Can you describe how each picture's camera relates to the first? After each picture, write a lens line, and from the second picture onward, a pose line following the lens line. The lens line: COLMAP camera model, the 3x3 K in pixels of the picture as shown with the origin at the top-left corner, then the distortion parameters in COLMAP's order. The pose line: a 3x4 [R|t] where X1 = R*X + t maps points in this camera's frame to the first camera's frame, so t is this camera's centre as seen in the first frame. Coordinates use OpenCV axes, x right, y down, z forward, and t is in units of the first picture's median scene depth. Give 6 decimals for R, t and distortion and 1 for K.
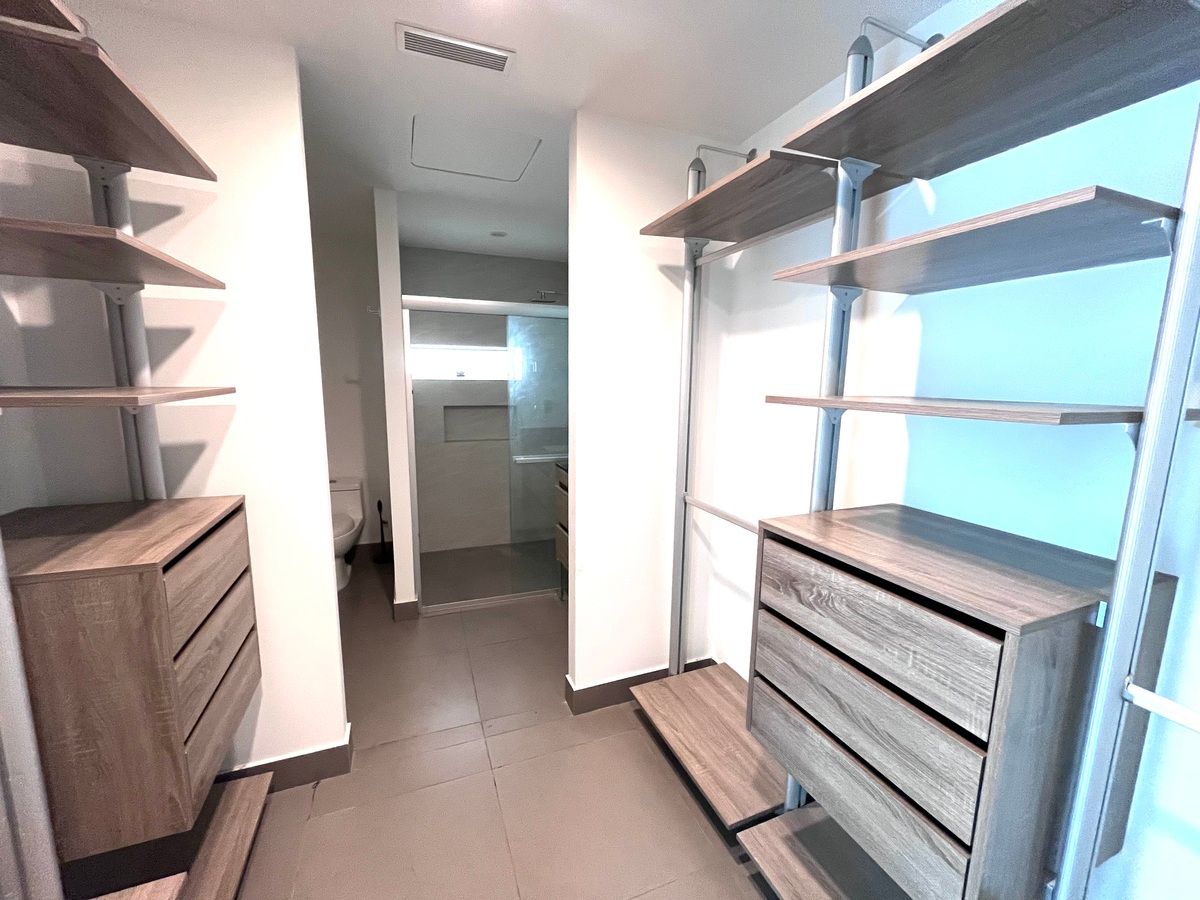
lens RADIAL K [[485.9, 0, 598.3], [0, 485.9, 450.9], [0, 0, 1]] dist [-0.006017, 0.000538]
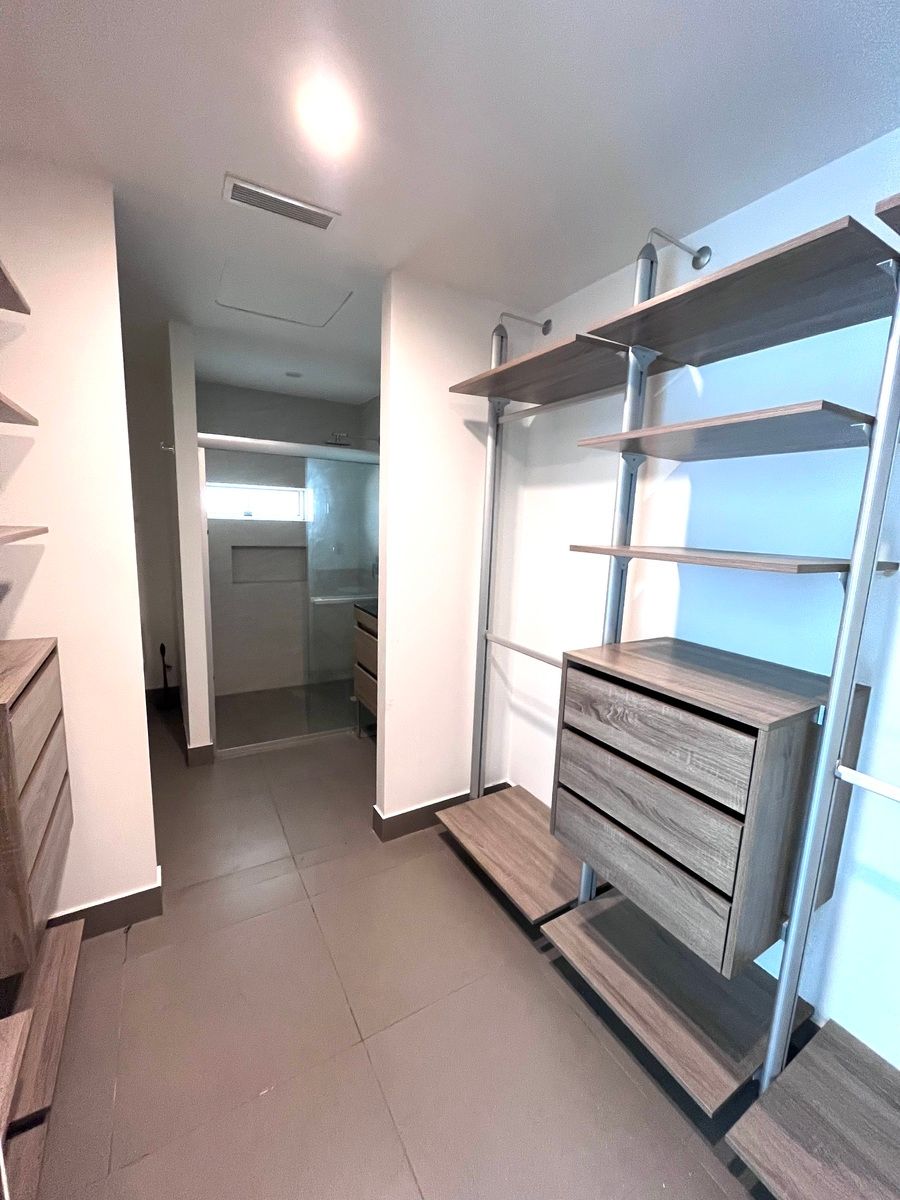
lens RADIAL K [[485.9, 0, 450.2], [0, 485.9, 598.3], [0, 0, 1]] dist [-0.006017, 0.000538]
pose [[0.987516, -0.001397, 0.157510, -0.105338], [-0.000574, 0.999922, 0.012465, -0.000592], [-0.157515, -0.012399, 0.987439, -0.090784]]
